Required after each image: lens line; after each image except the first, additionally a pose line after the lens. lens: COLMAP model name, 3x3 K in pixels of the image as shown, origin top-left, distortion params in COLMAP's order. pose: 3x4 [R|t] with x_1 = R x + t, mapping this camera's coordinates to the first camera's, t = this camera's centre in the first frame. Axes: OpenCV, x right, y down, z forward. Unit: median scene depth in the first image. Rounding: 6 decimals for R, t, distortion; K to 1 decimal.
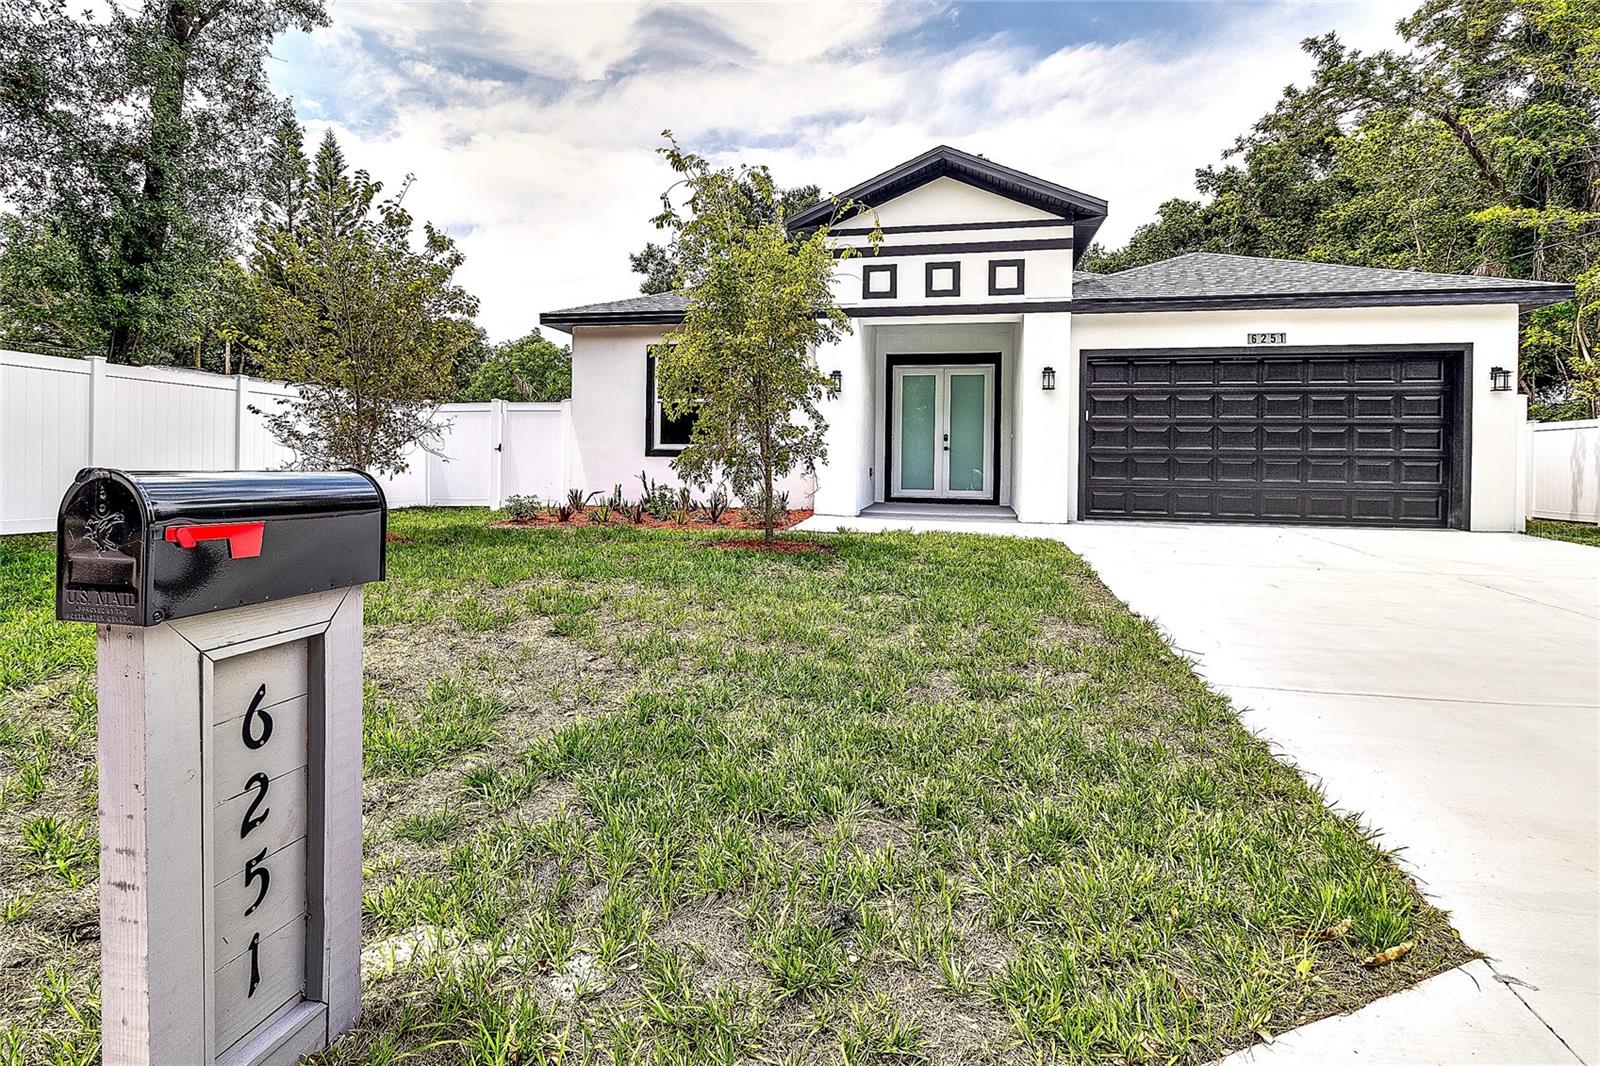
lens RADIAL K [[836.9, 0, 796.2], [0, 836.9, 480.1], [0, 0, 1]] dist [0.001319, 0.000307]
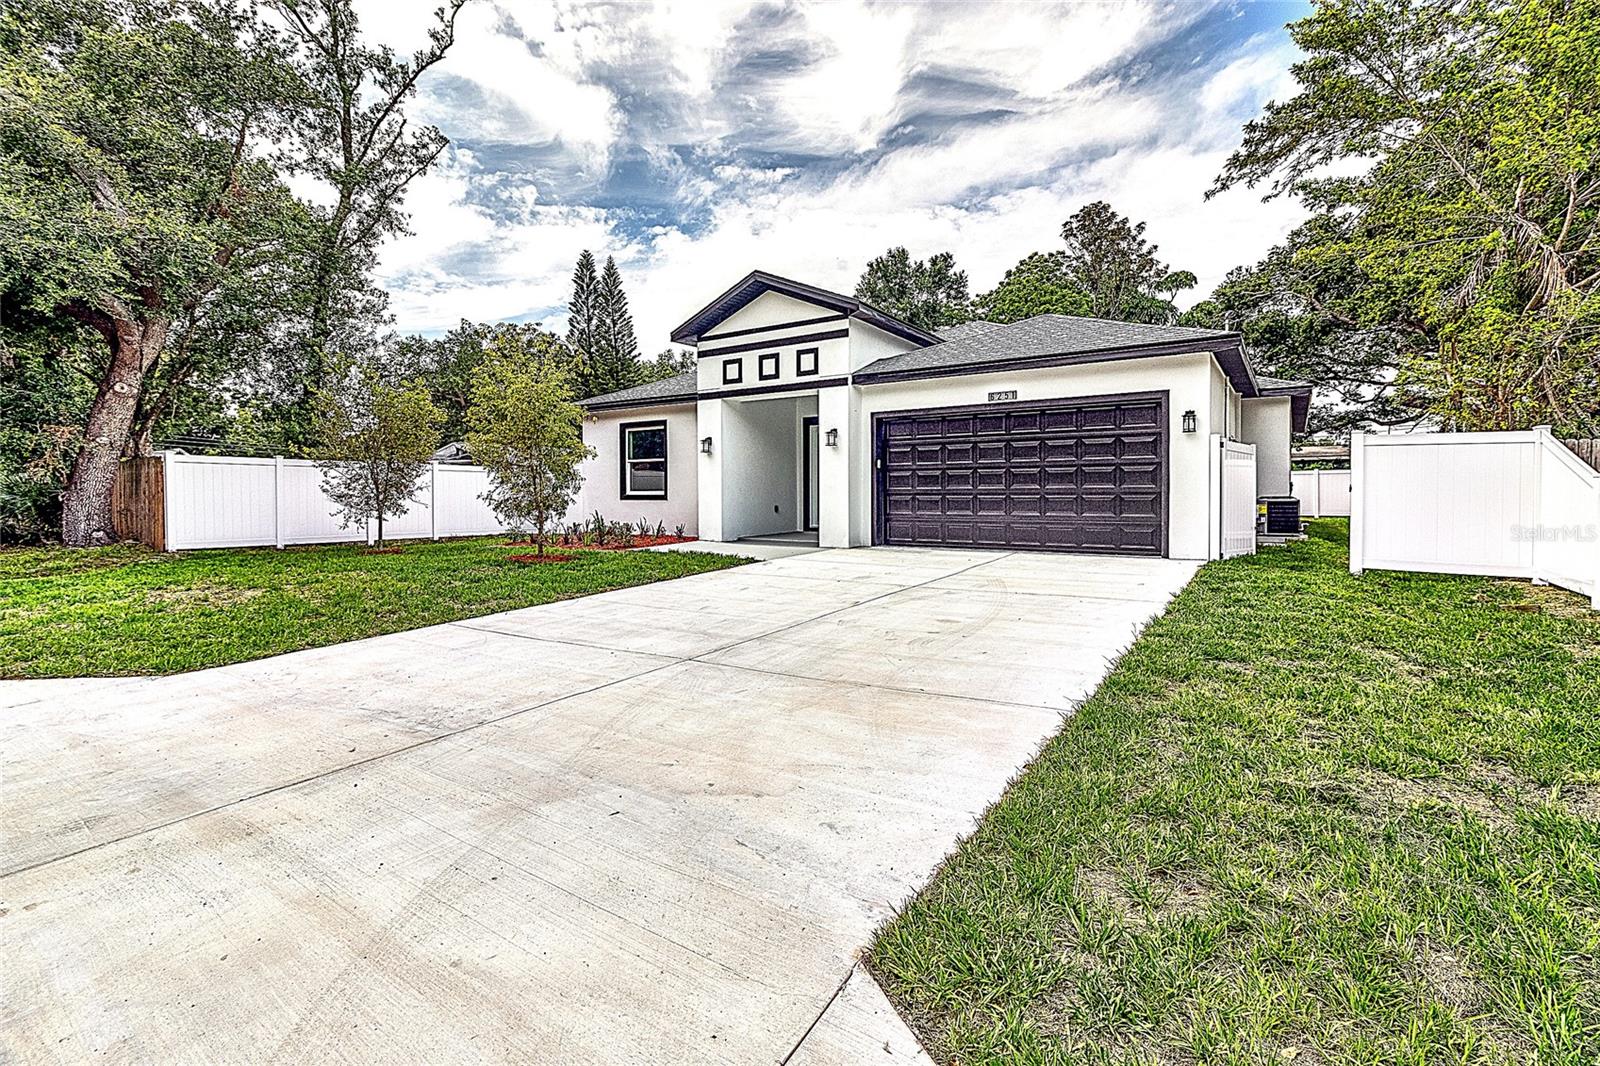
lens RADIAL K [[771.4, 0, 778.9], [0, 771.4, 547.3], [0, 0, 1]] dist [-0.015246, 0.020063]
pose [[0.918610, 0.010538, -0.395025, 0.696286], [0.005053, 0.999249, 0.038409, 0.004653], [0.395133, -0.037279, 0.917867, -0.153146]]
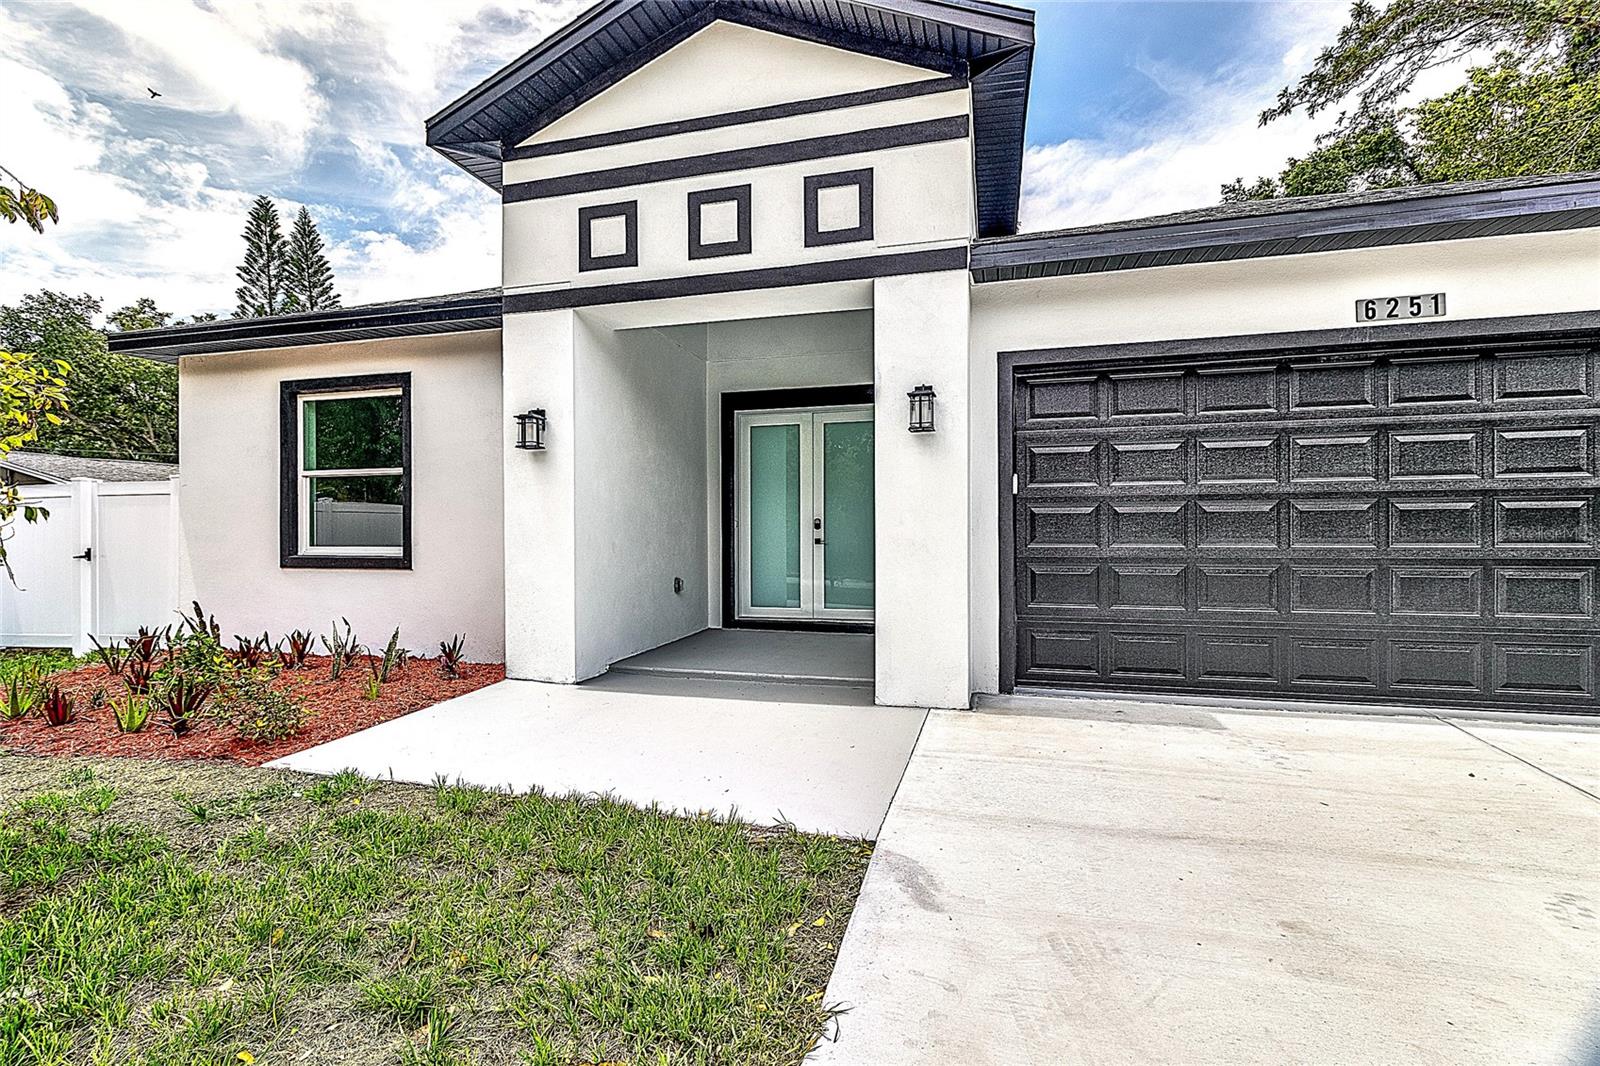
lens RADIAL K [[771.4, 0, 778.9], [0, 771.4, 547.3], [0, 0, 1]] dist [-0.015246, 0.020063]
pose [[0.997238, -0.015383, -0.072666, 0.245808], [0.015176, 0.999879, -0.003397, -0.040536], [0.072709, 0.002285, 0.997351, 0.543524]]
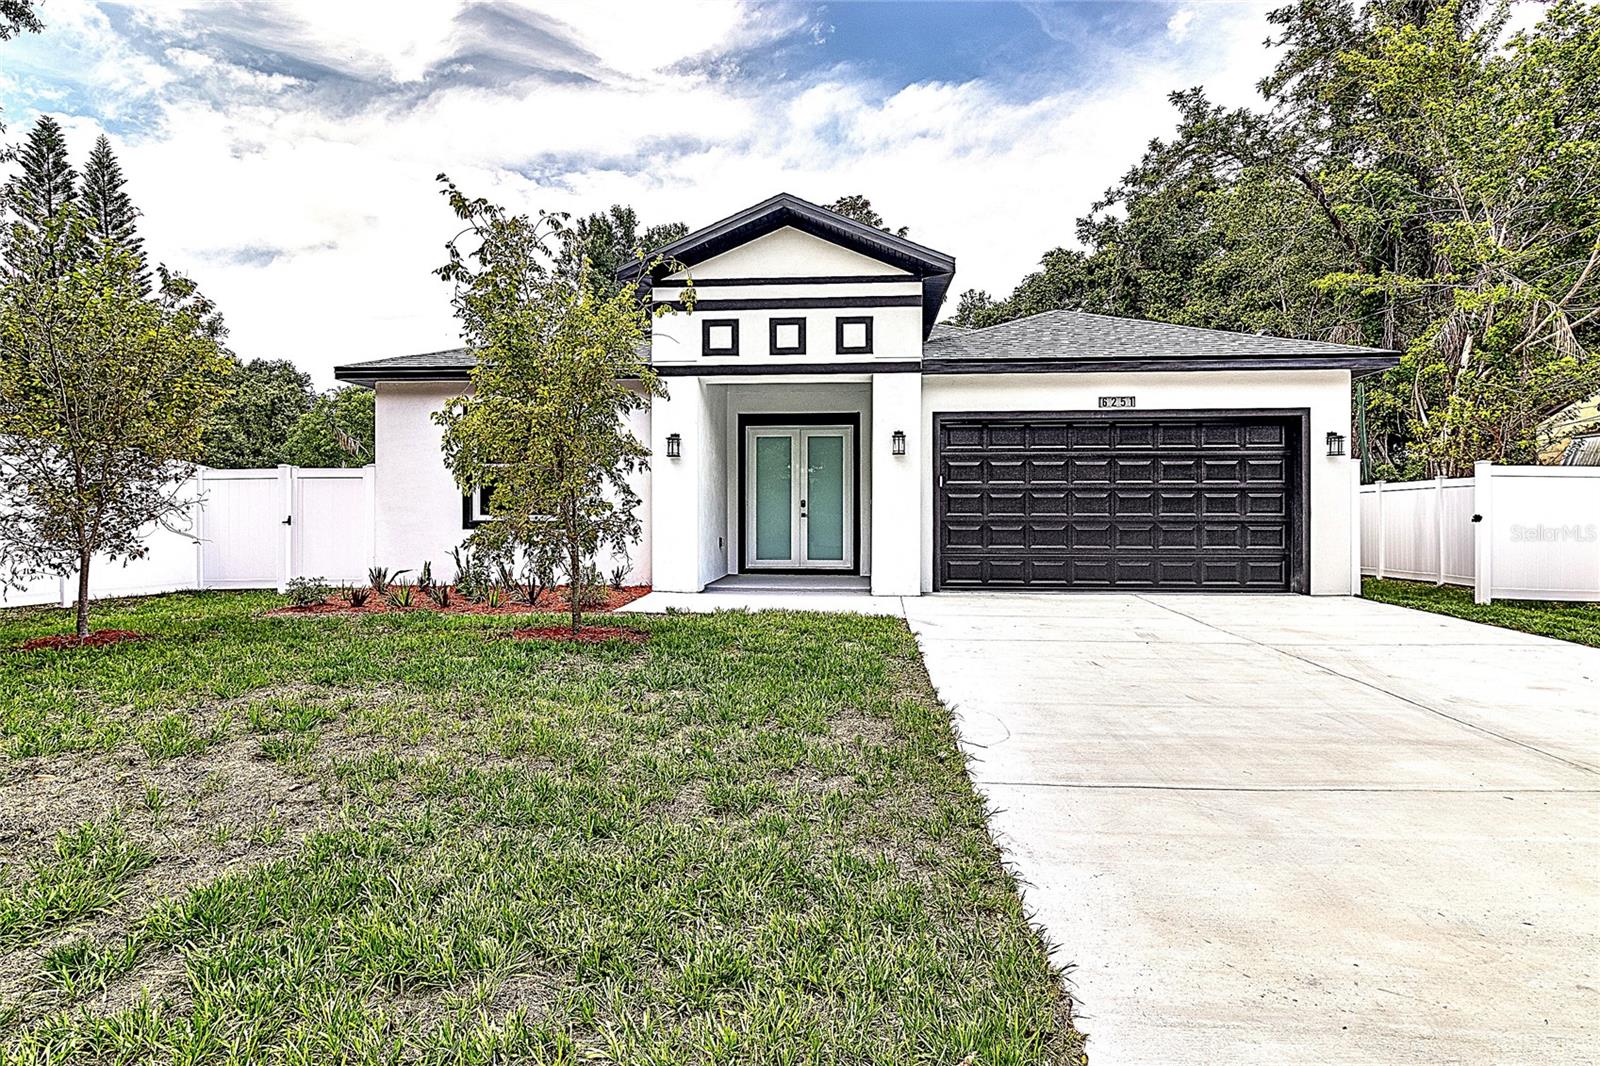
lens RADIAL K [[912.3, 0, 800.0], [0, 912.3, 533.0], [0, 0, 1]] dist [-0.000234, 0.013417]
pose [[0.991786, -0.012682, 0.127274, 0.057548], [0.013696, 0.999881, -0.007093, -0.013749], [-0.127169, 0.008778, 0.991842, -0.006139]]
